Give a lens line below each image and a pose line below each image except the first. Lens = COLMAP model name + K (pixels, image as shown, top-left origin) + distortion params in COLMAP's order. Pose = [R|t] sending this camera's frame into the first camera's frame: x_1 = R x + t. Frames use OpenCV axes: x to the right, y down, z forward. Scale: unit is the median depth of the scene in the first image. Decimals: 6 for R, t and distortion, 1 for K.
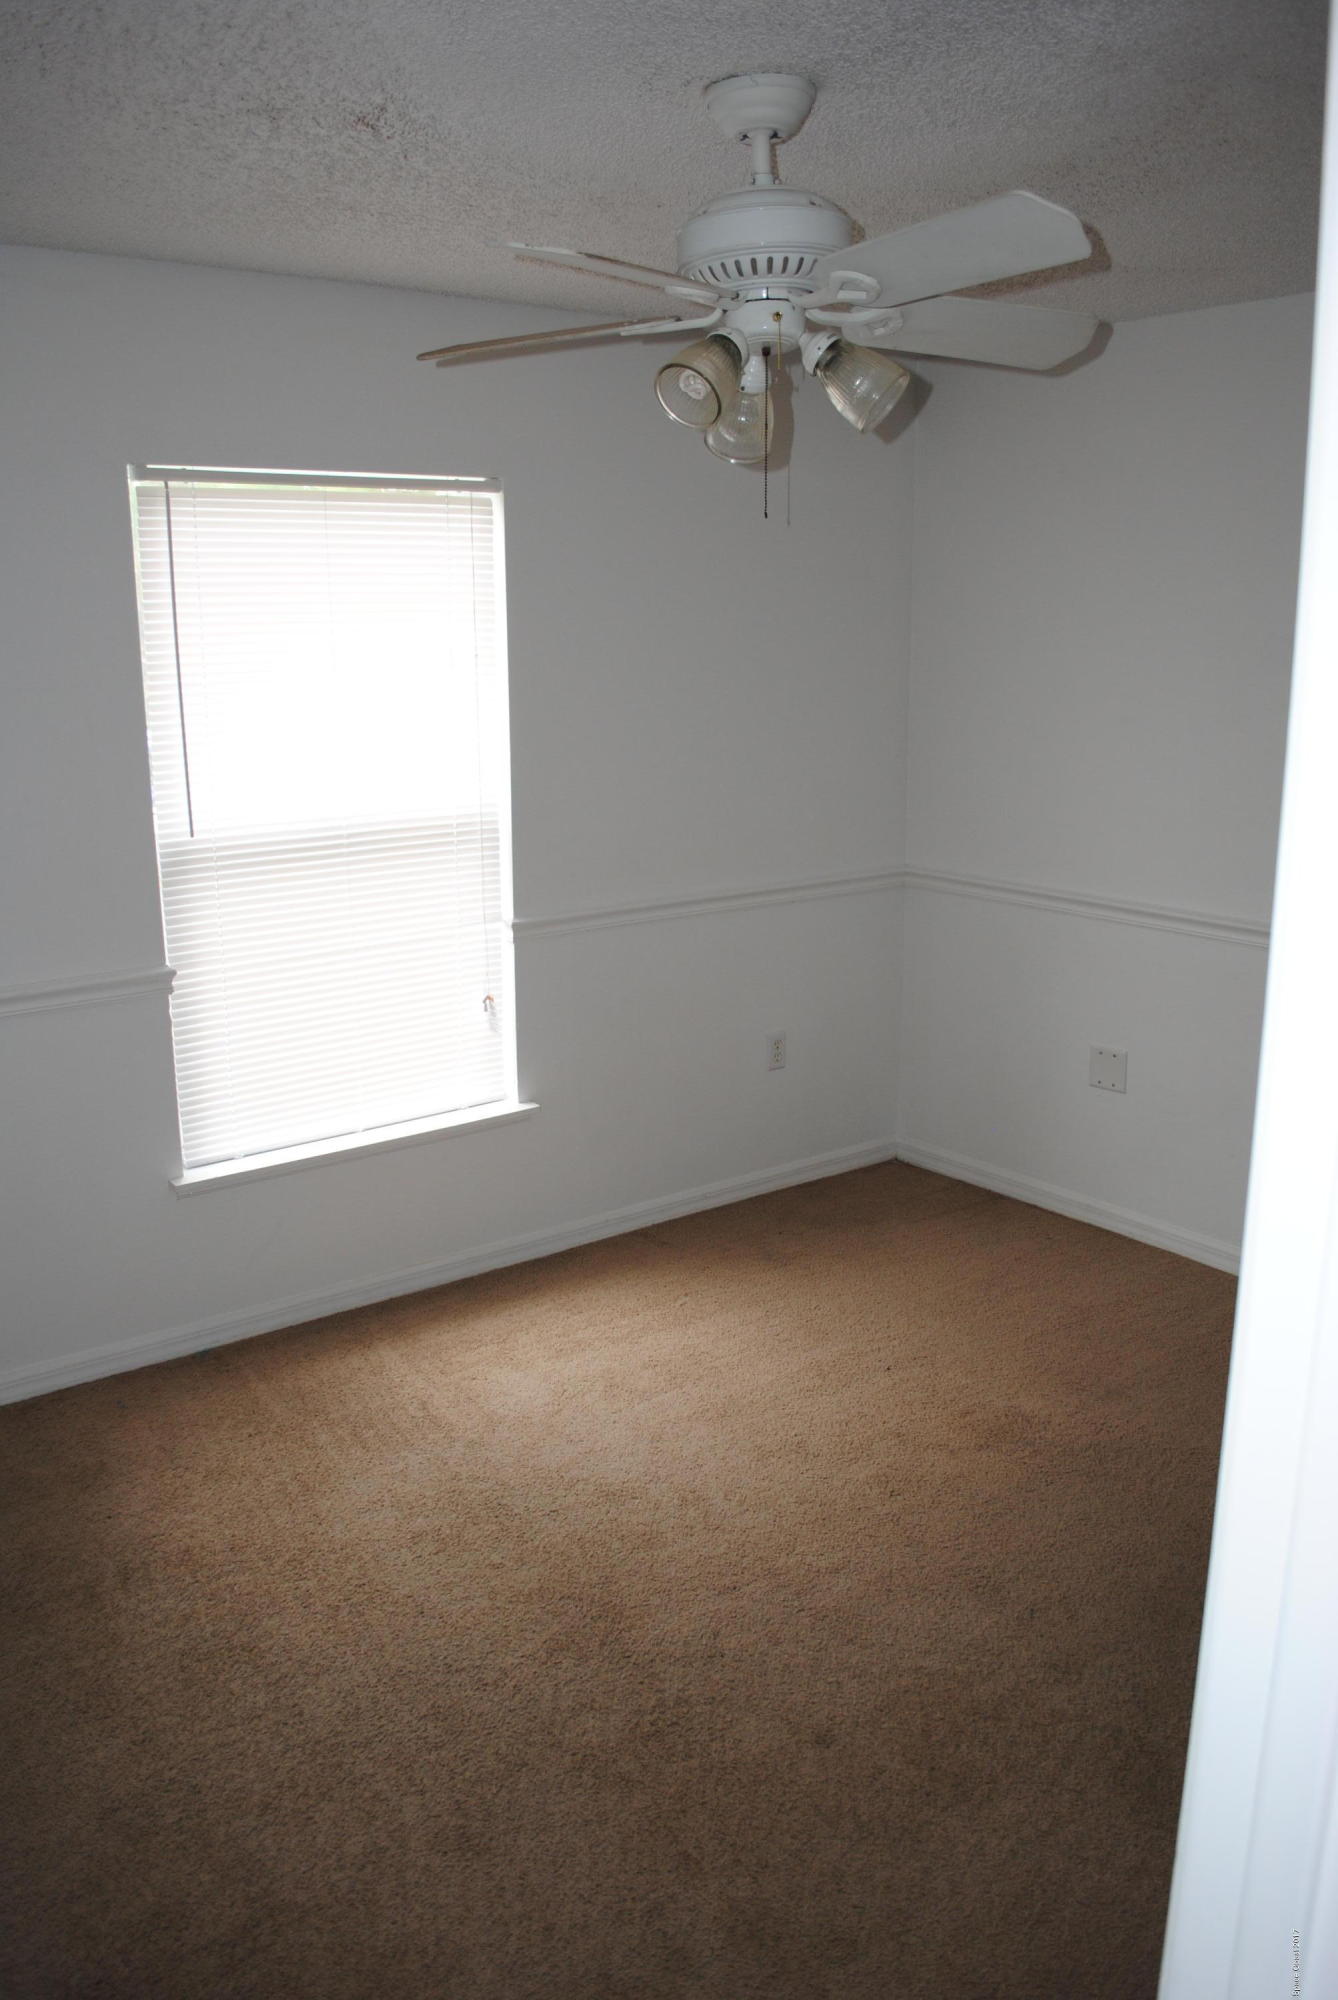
lens RADIAL K [[1586.6, 0, 669.0], [0, 1586.6, 1000.0], [0, 0, 1]] dist [-0.076285, 0.004286]
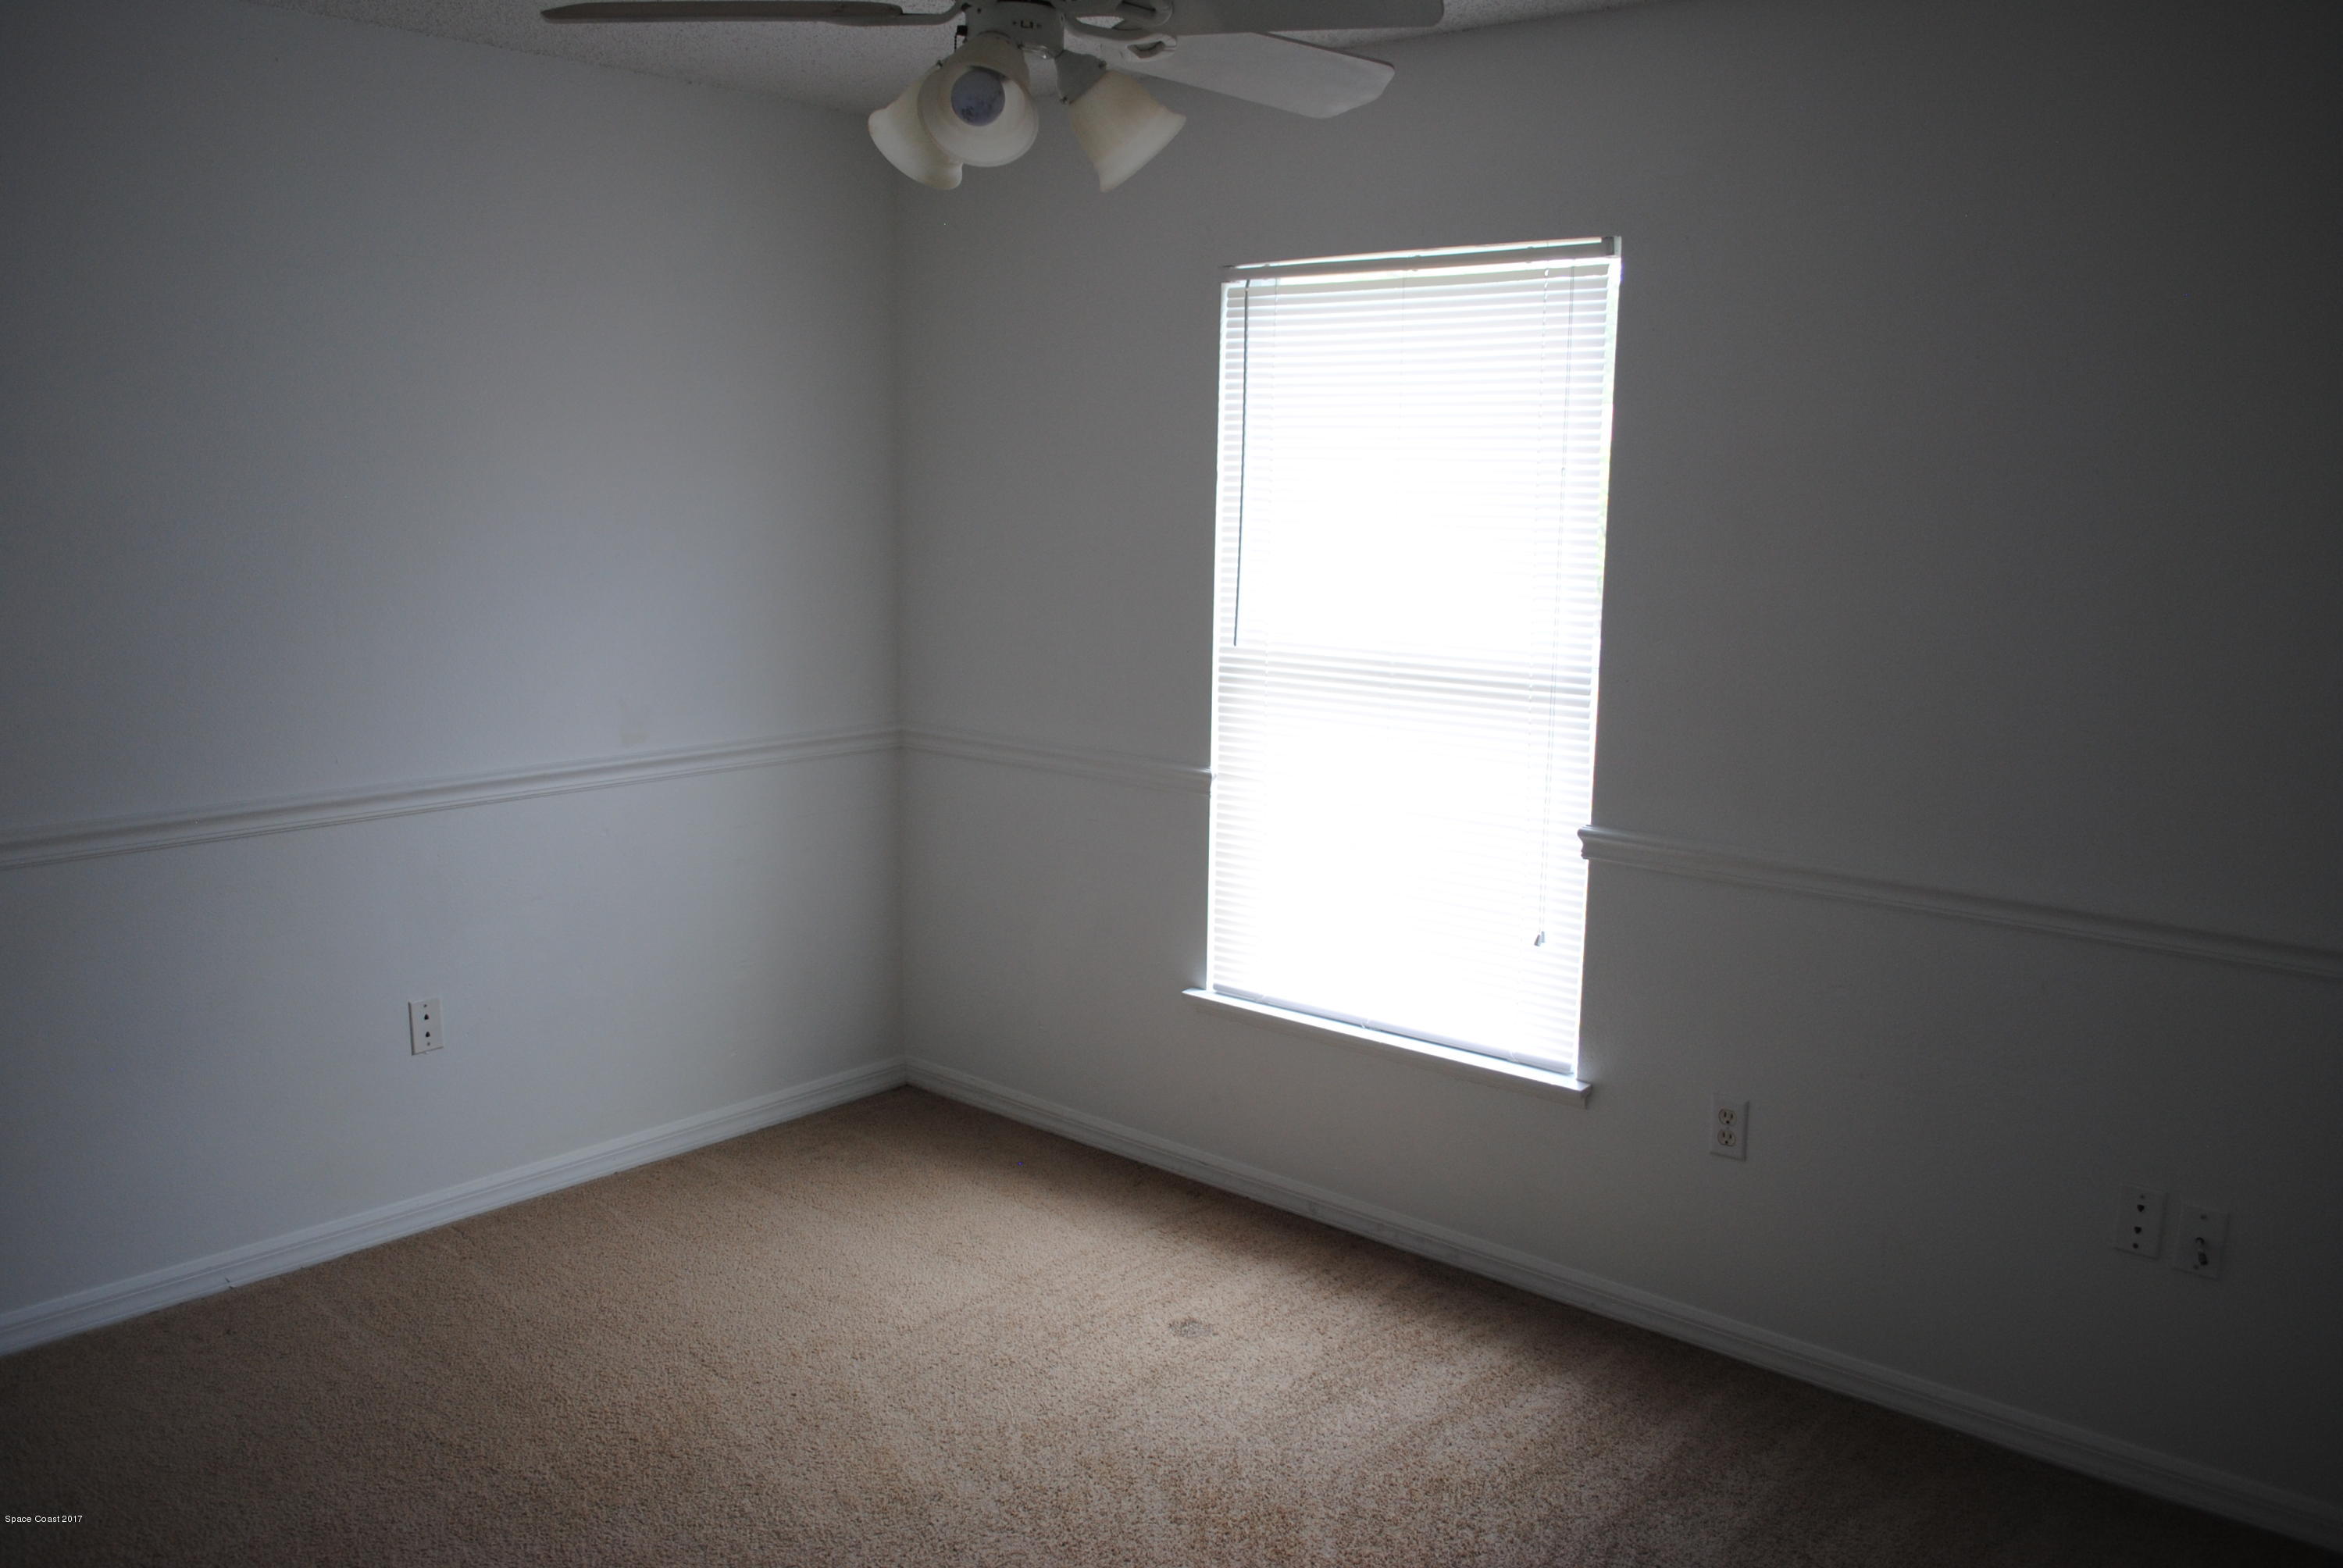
lens RADIAL K [[1858.6, 0, 1171.5], [0, 1858.6, 784.0], [0, 0, 1]] dist [-0.076285, 0.004286]
pose [[0.241849, 0.160208, -0.956997, 0.812941], [-0.247212, 0.963902, 0.098889, -0.128287], [0.938294, 0.212665, 0.272724, 0.693767]]
